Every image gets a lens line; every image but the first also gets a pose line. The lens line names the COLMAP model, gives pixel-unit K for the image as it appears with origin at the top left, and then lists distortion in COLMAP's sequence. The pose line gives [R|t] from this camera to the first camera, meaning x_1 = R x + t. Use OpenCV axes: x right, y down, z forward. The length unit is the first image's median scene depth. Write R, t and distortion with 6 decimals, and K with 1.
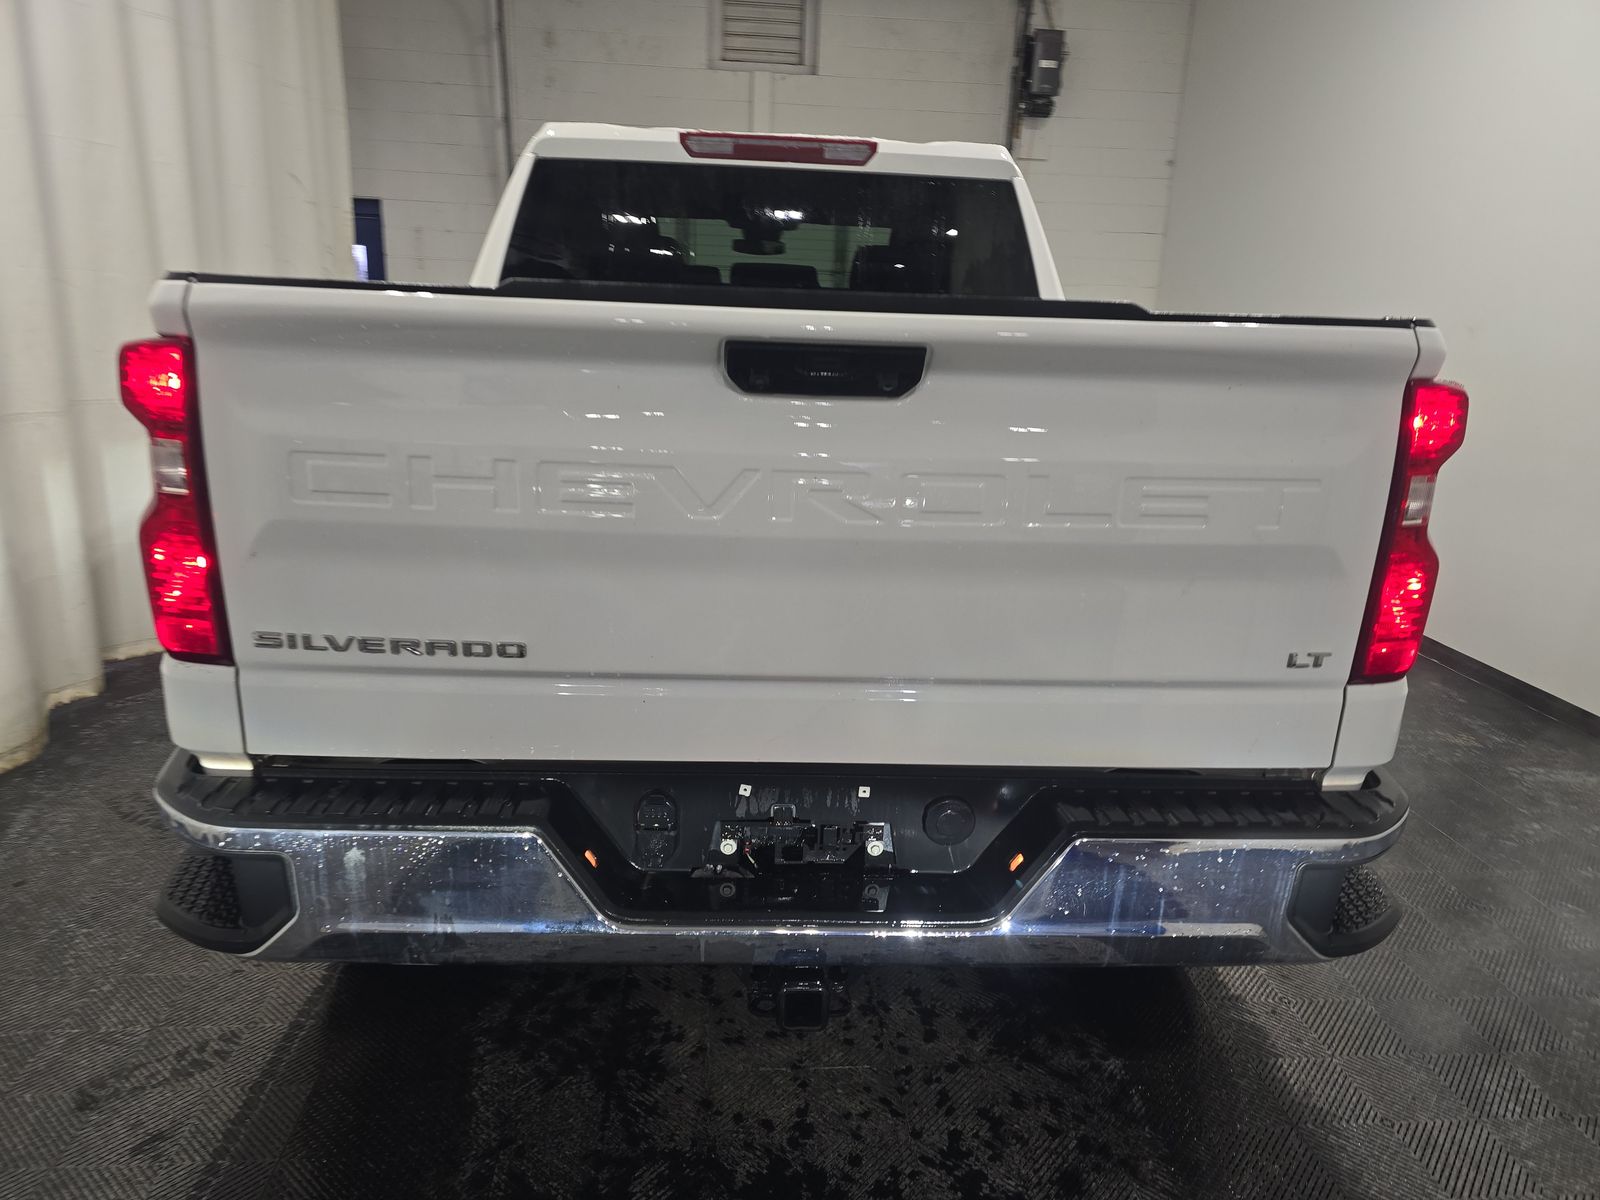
lens RADIAL K [[1061.5, 0, 804.6], [0, 1061.5, 604.5], [0, 0, 1]] dist [0.013938, -0.025070]
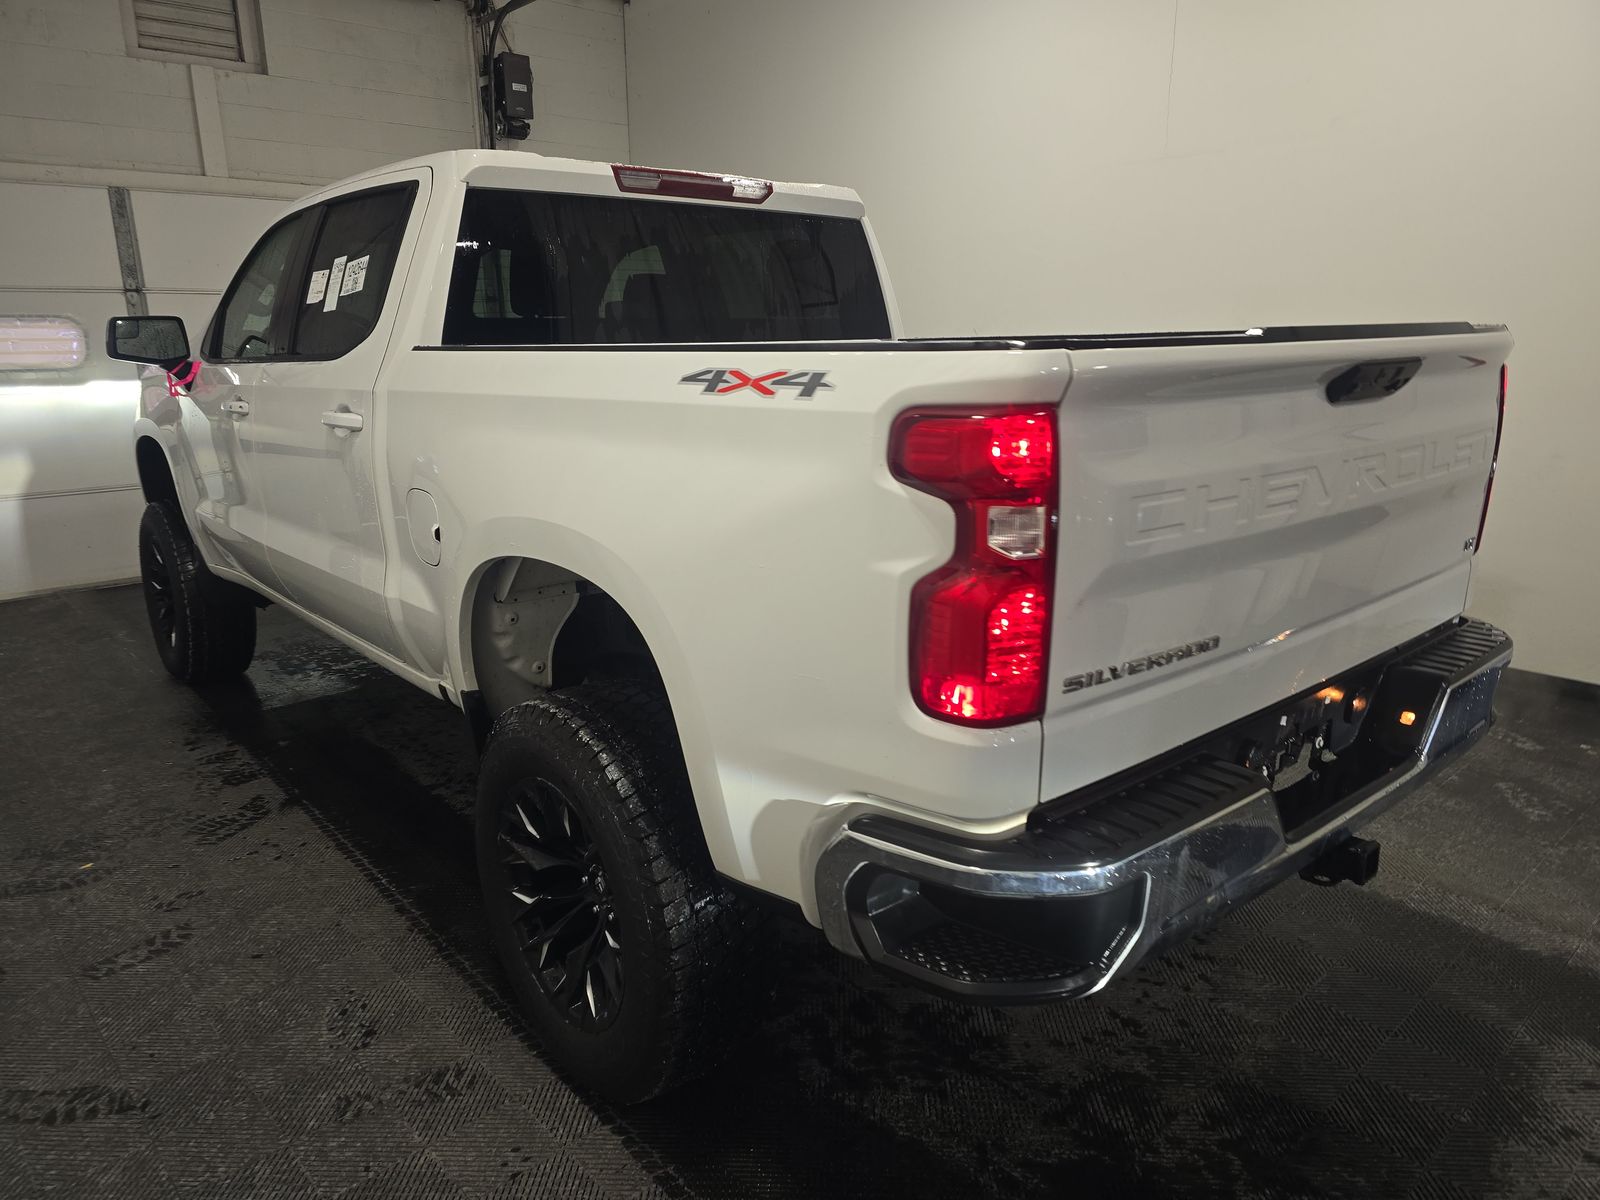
lens RADIAL K [[1061.5, 0, 799.4], [0, 1061.5, 591.1], [0, 0, 1]] dist [0.013938, -0.025070]
pose [[0.794197, -0.181538, 0.579909, -0.611402], [0.192386, 0.980358, 0.043421, -0.071760], [-0.576401, 0.077082, 0.813523, 0.139598]]
